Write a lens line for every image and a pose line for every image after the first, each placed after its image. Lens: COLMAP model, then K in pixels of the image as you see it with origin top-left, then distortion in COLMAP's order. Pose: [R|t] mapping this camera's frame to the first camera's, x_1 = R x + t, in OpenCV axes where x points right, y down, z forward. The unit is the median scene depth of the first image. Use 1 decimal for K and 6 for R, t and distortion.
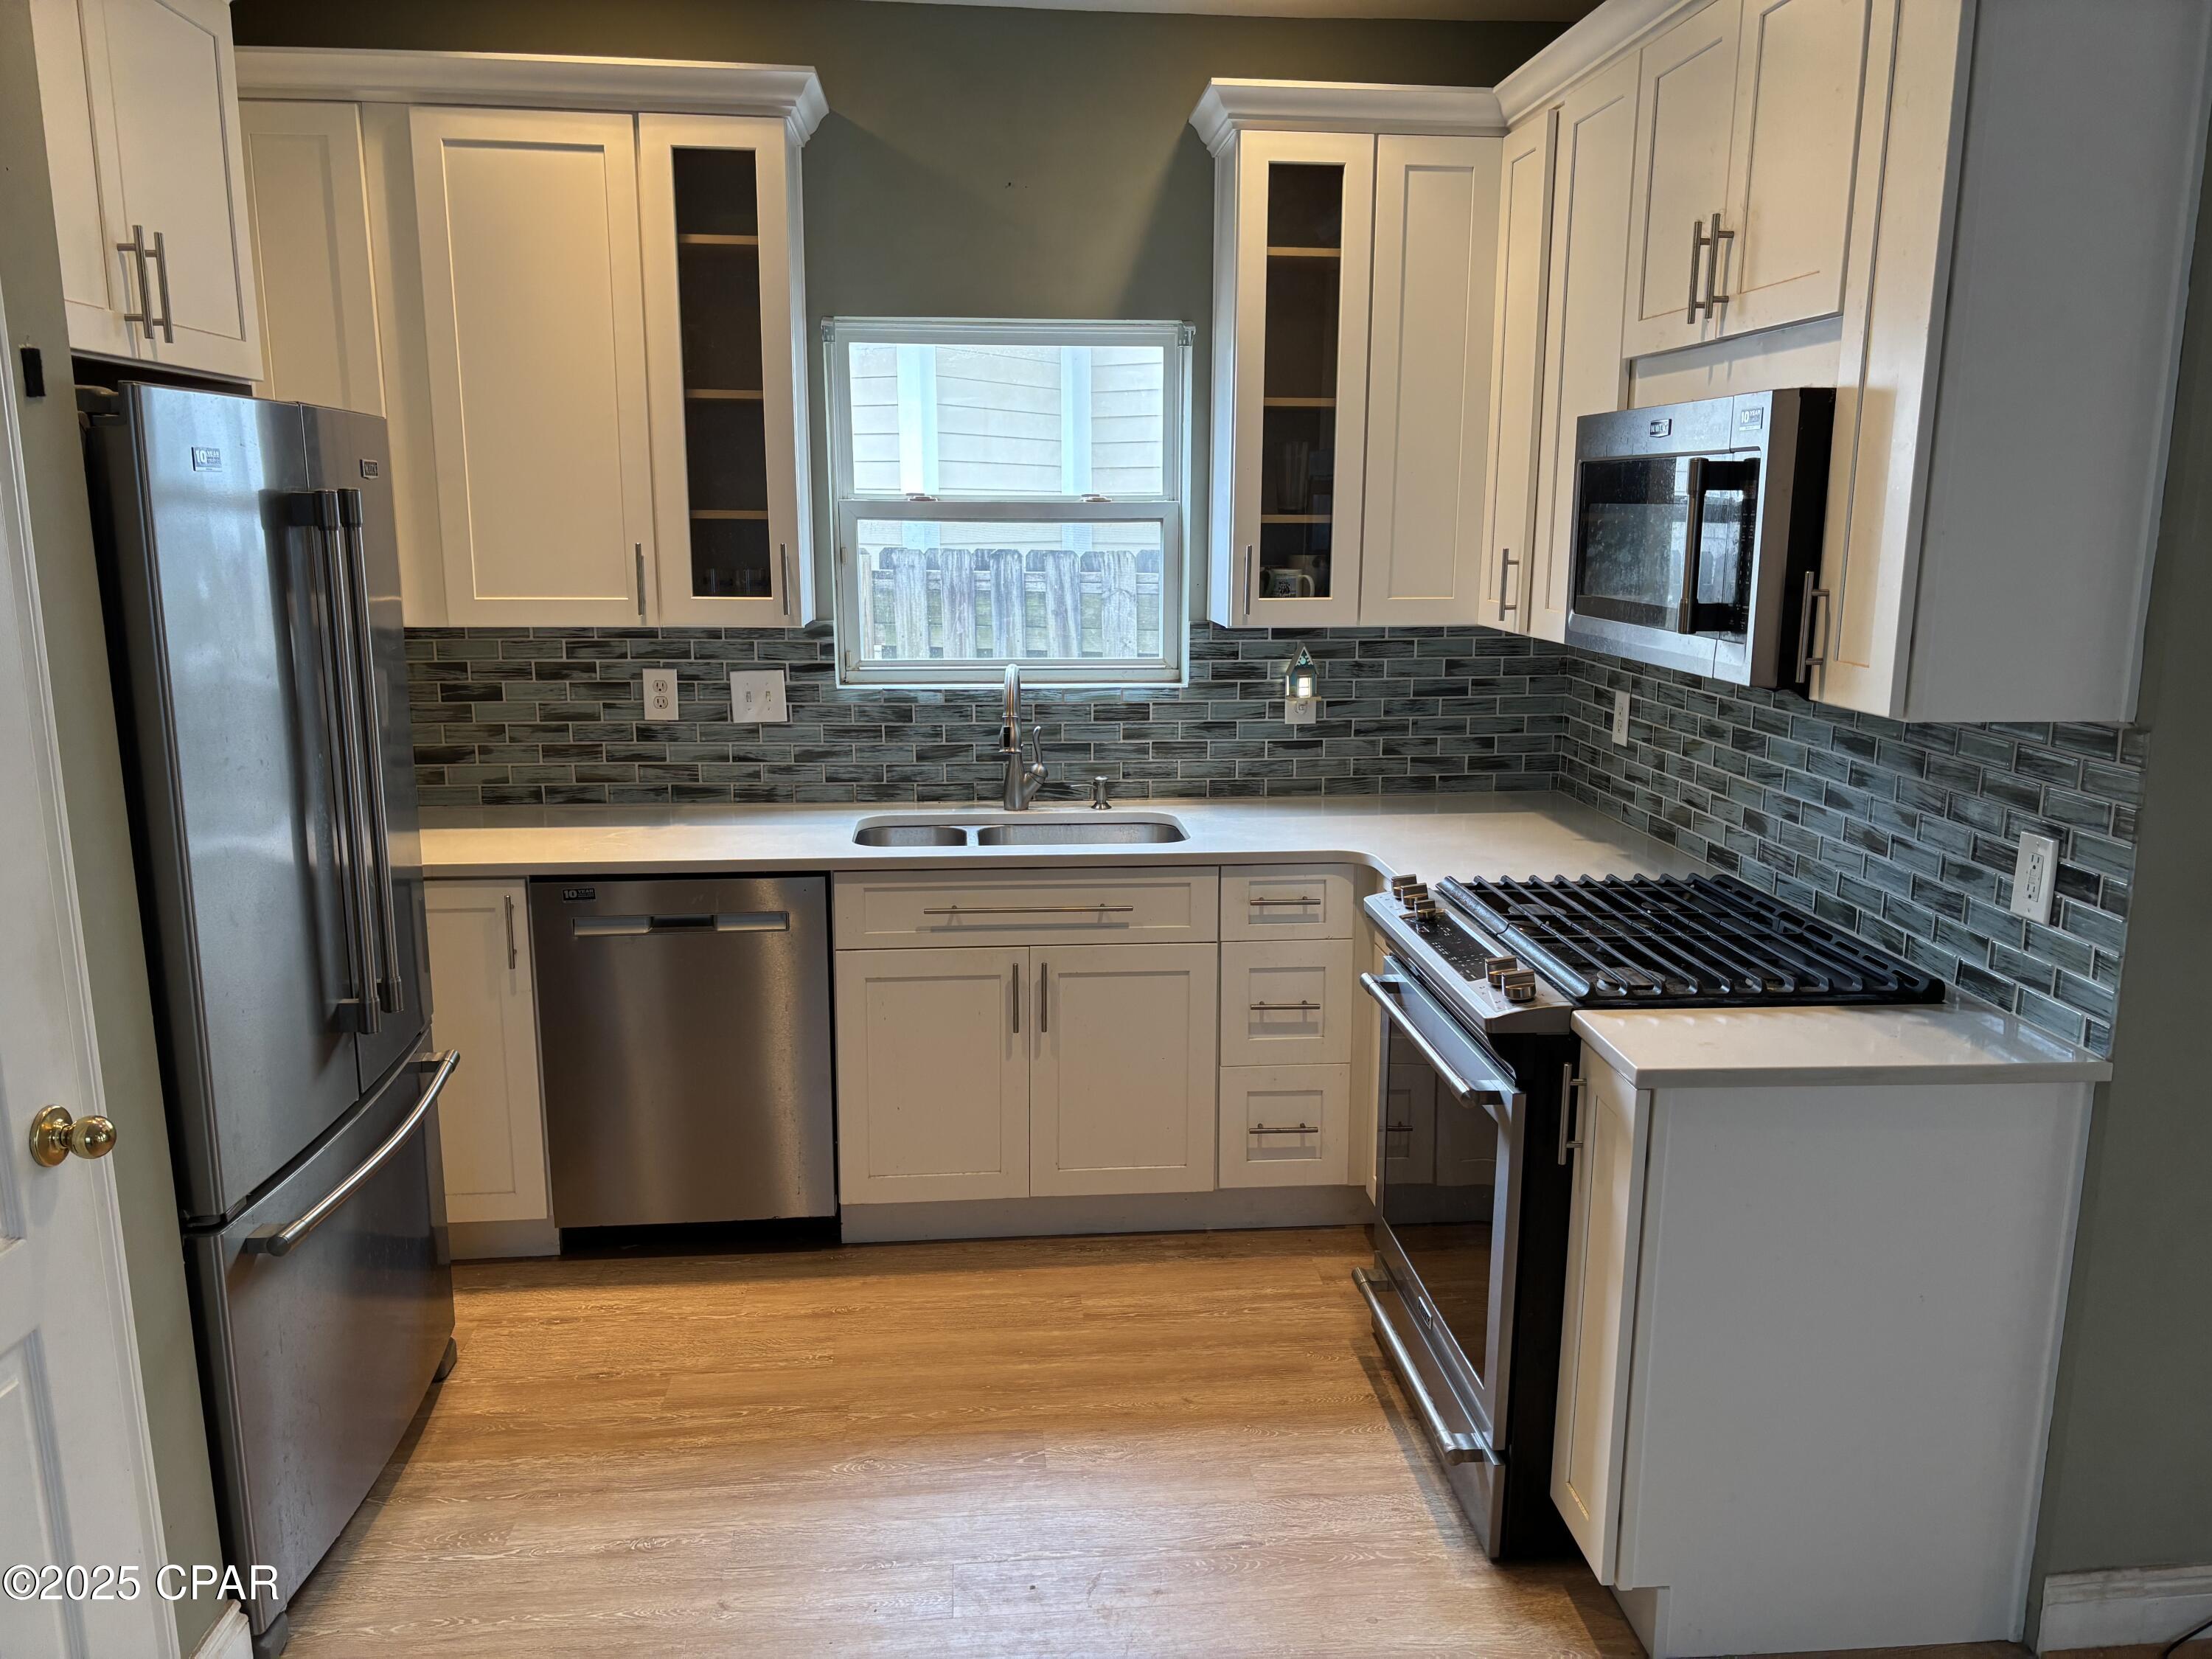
lens RADIAL K [[1680.5, 0, 1117.0], [0, 1680.5, 841.5], [0, 0, 1]] dist [0.048728, -0.049038]
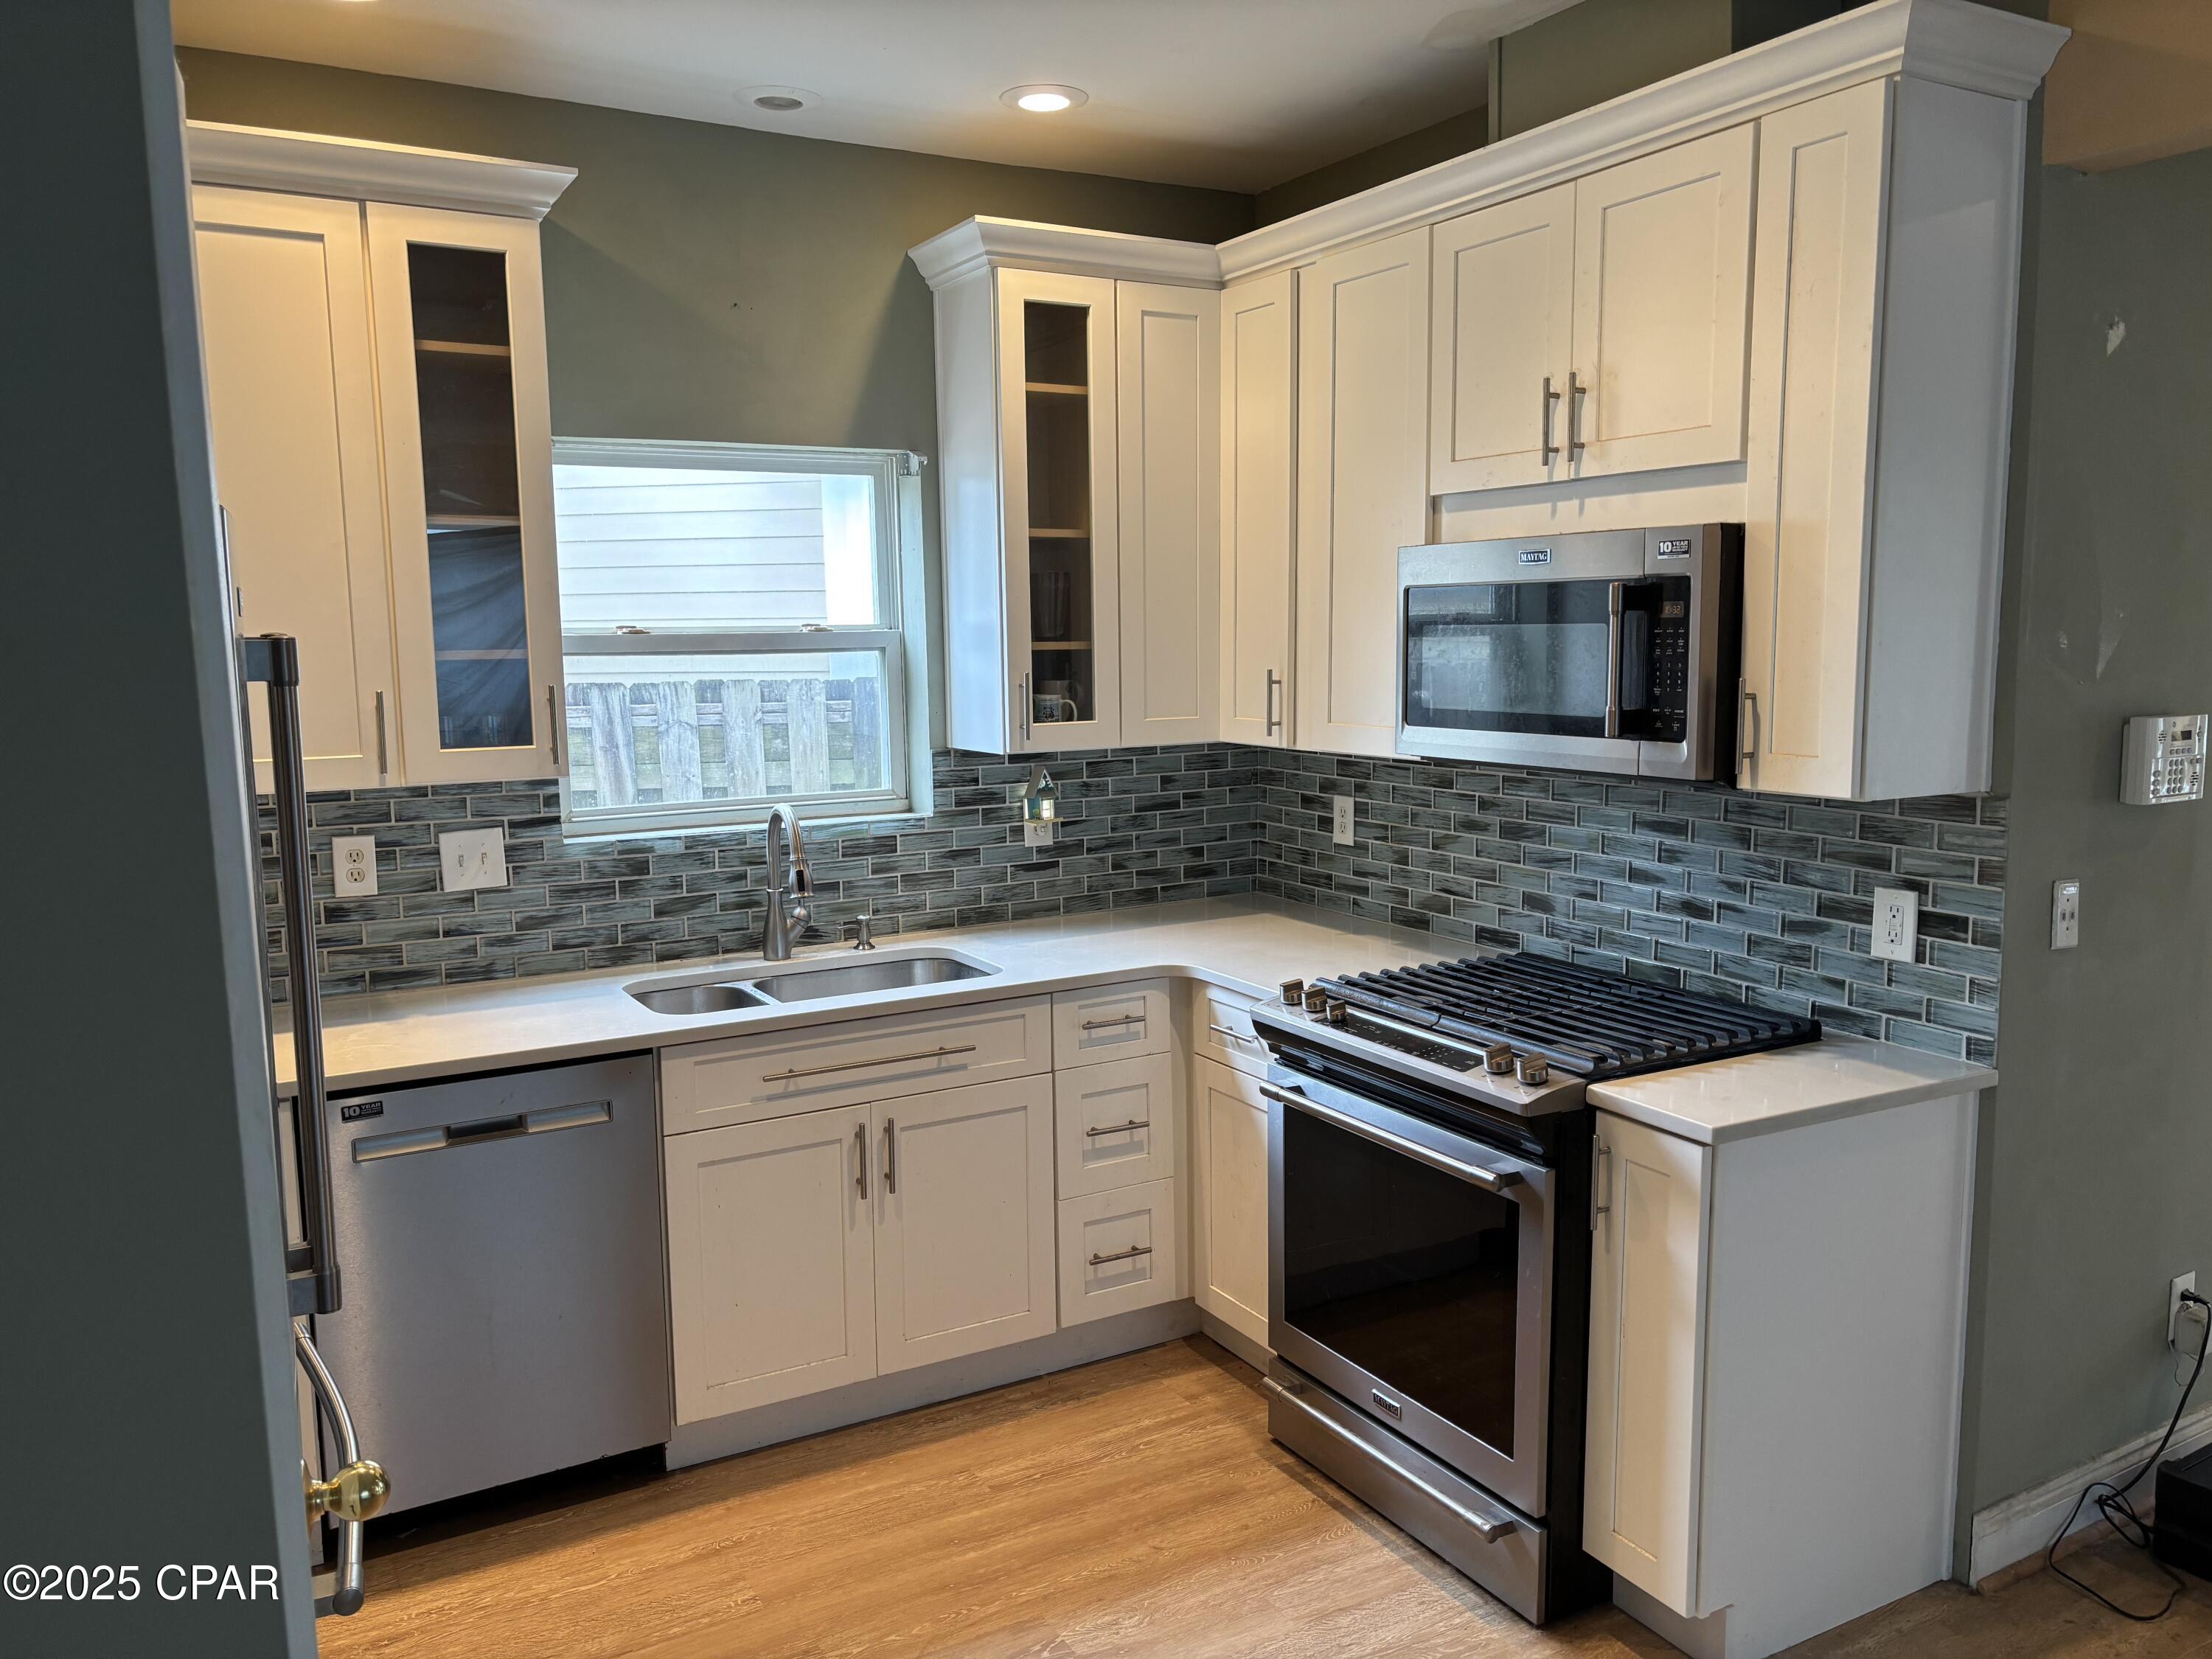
lens RADIAL K [[1680.5, 0, 1112.4], [0, 1680.5, 839.1], [0, 0, 1]] dist [0.048728, -0.049038]
pose [[0.913579, -0.069917, 0.400607, -0.294400], [0.098644, 0.993789, -0.051513, -0.021517], [-0.394517, 0.086578, 0.914801, 0.078091]]
